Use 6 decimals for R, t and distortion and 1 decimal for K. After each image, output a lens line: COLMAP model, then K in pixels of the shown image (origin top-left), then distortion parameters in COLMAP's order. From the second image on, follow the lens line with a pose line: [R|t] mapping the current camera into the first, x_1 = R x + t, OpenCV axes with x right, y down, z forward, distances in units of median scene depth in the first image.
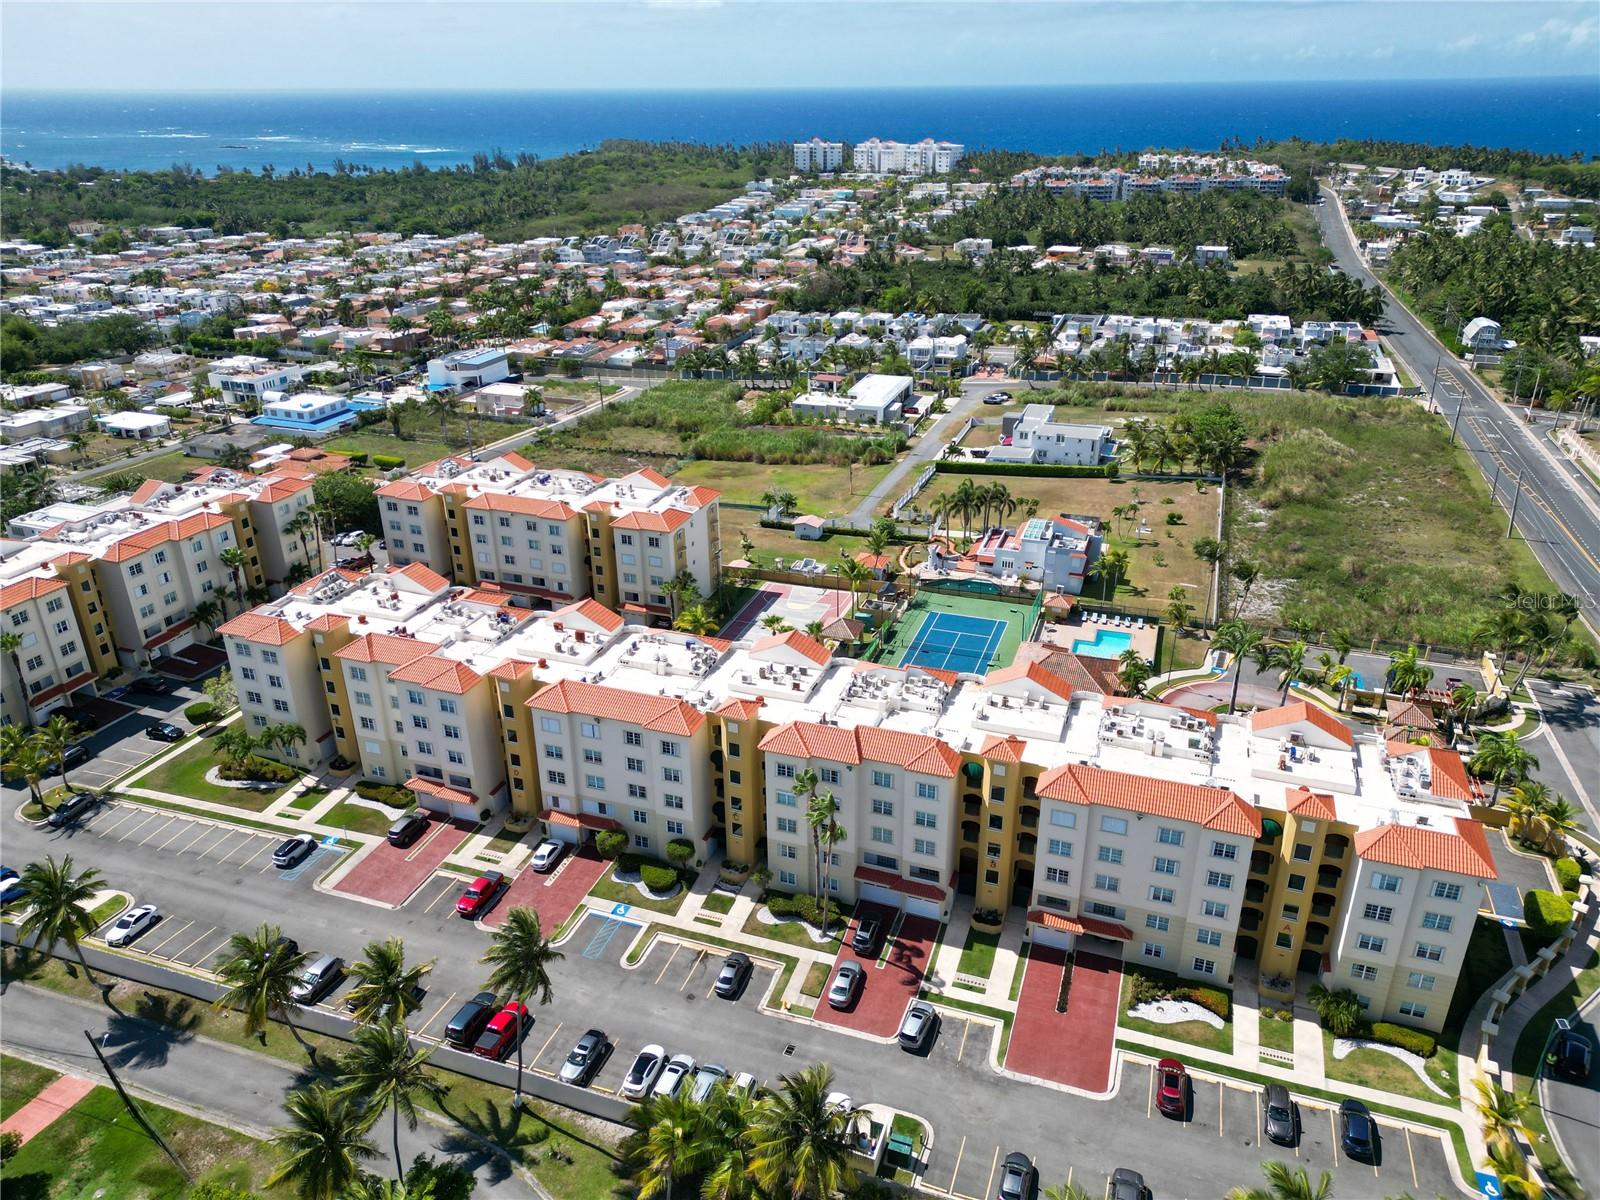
lens RADIAL K [[1104.2, 0, 822.5], [0, 1104.2, 602.7], [0, 0, 1]] dist [0.062880, -0.049228]
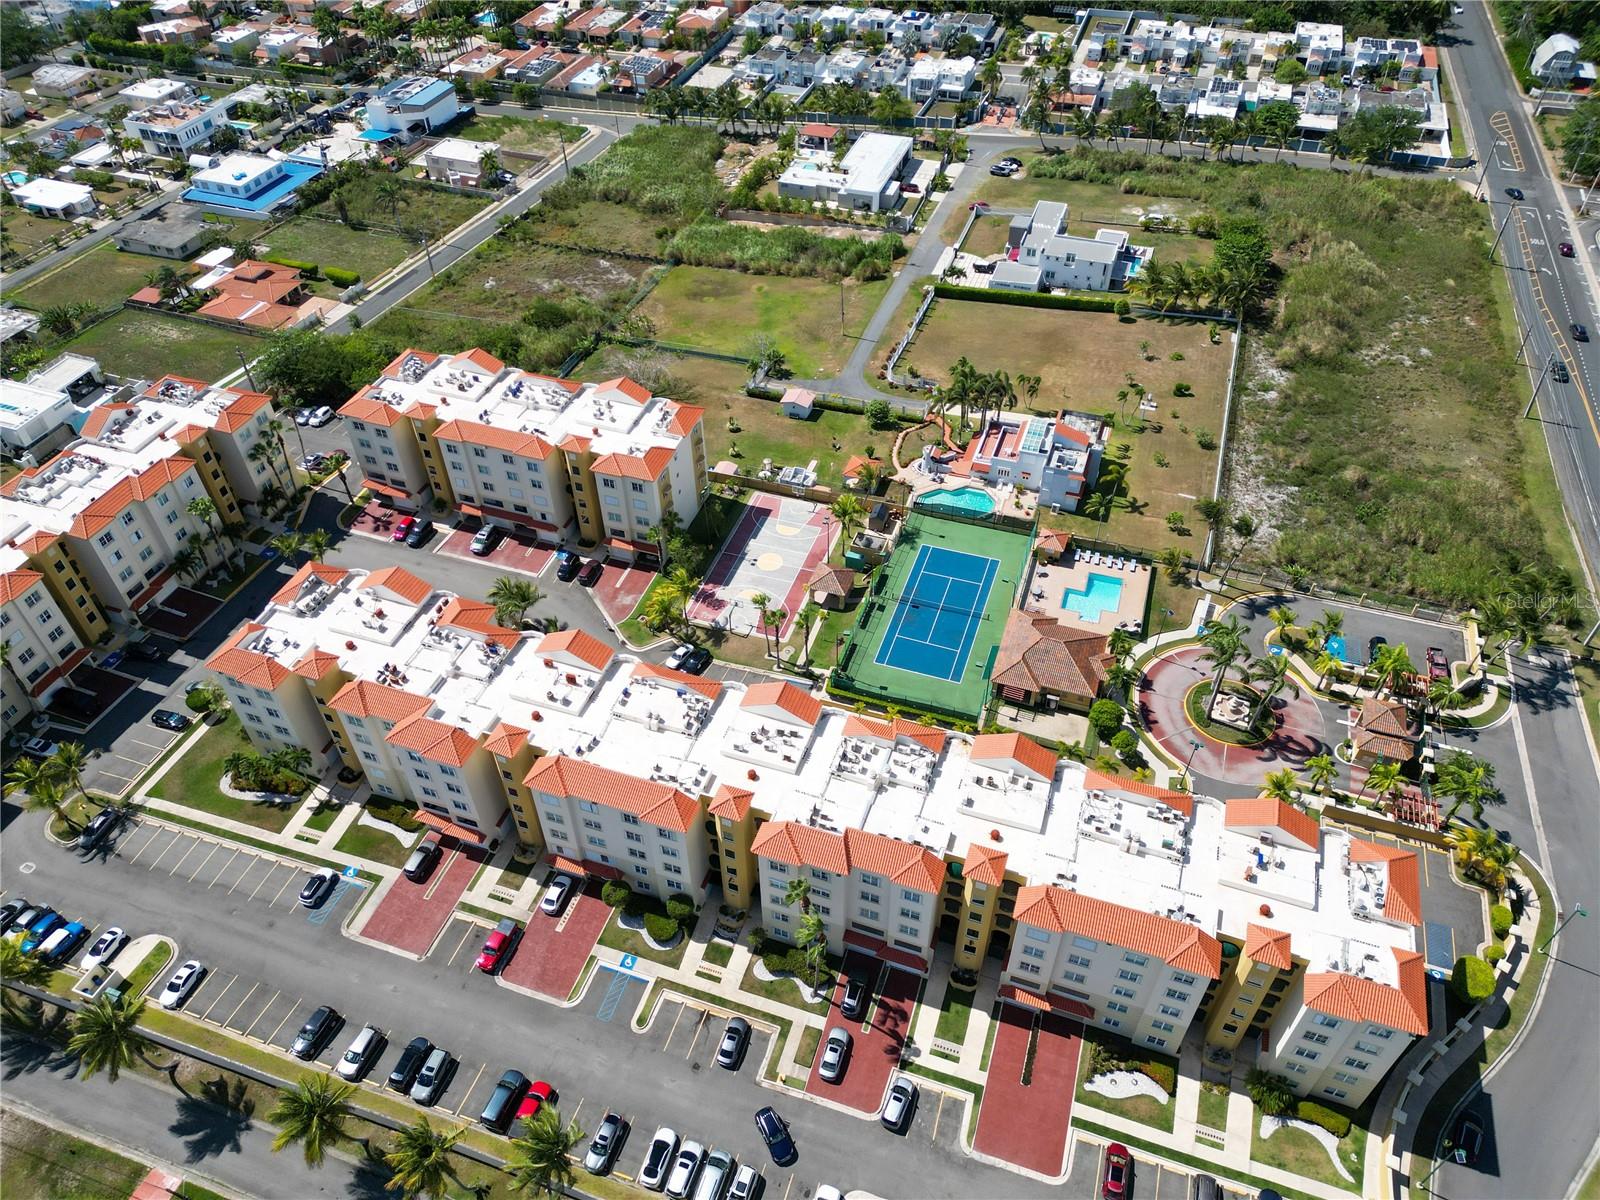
lens RADIAL K [[1104.2, 0, 822.5], [0, 1104.2, 602.7], [0, 0, 1]] dist [0.062880, -0.049228]
pose [[0.999967, -0.003812, 0.007108, 0.001677], [0.001325, 0.946931, 0.321436, -0.299374], [-0.007956, -0.321416, 0.946905, 0.058226]]
